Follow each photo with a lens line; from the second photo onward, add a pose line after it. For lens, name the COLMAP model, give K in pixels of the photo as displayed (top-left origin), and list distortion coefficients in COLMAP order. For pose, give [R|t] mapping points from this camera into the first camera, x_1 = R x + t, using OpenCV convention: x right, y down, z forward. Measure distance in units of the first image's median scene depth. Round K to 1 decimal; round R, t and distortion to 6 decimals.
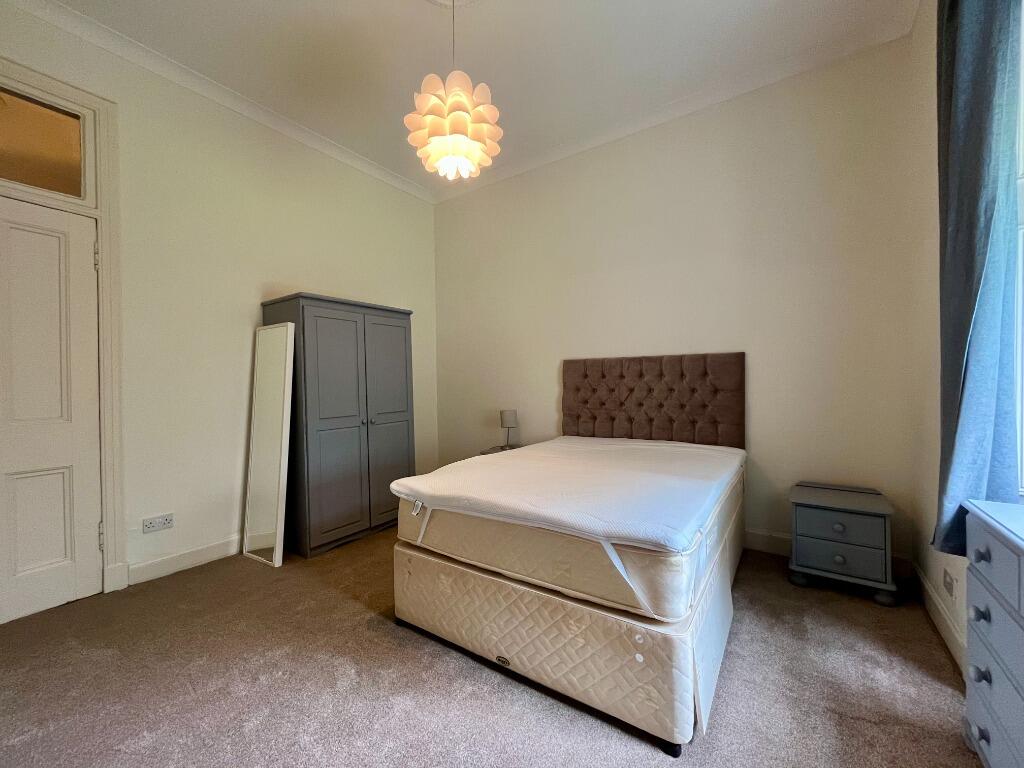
lens RADIAL K [[417.2, 0, 500.1], [0, 417.2, 381.7], [0, 0, 1]] dist [0.038935, 0.000055]
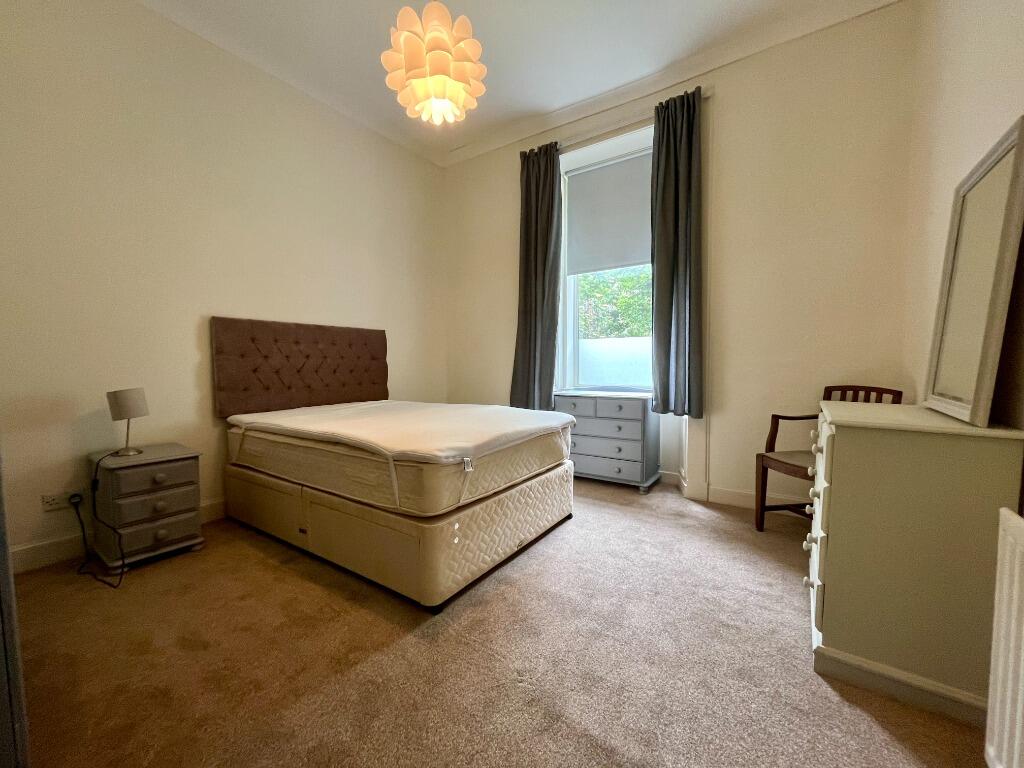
lens RADIAL K [[417.2, 0, 500.1], [0, 417.2, 381.7], [0, 0, 1]] dist [0.038935, 0.000055]
pose [[0.000683, -0.031129, 0.999515, -1.188048], [0.005179, 0.999502, 0.031125, 0.085550], [-0.999986, 0.005155, 0.000844, 0.954338]]
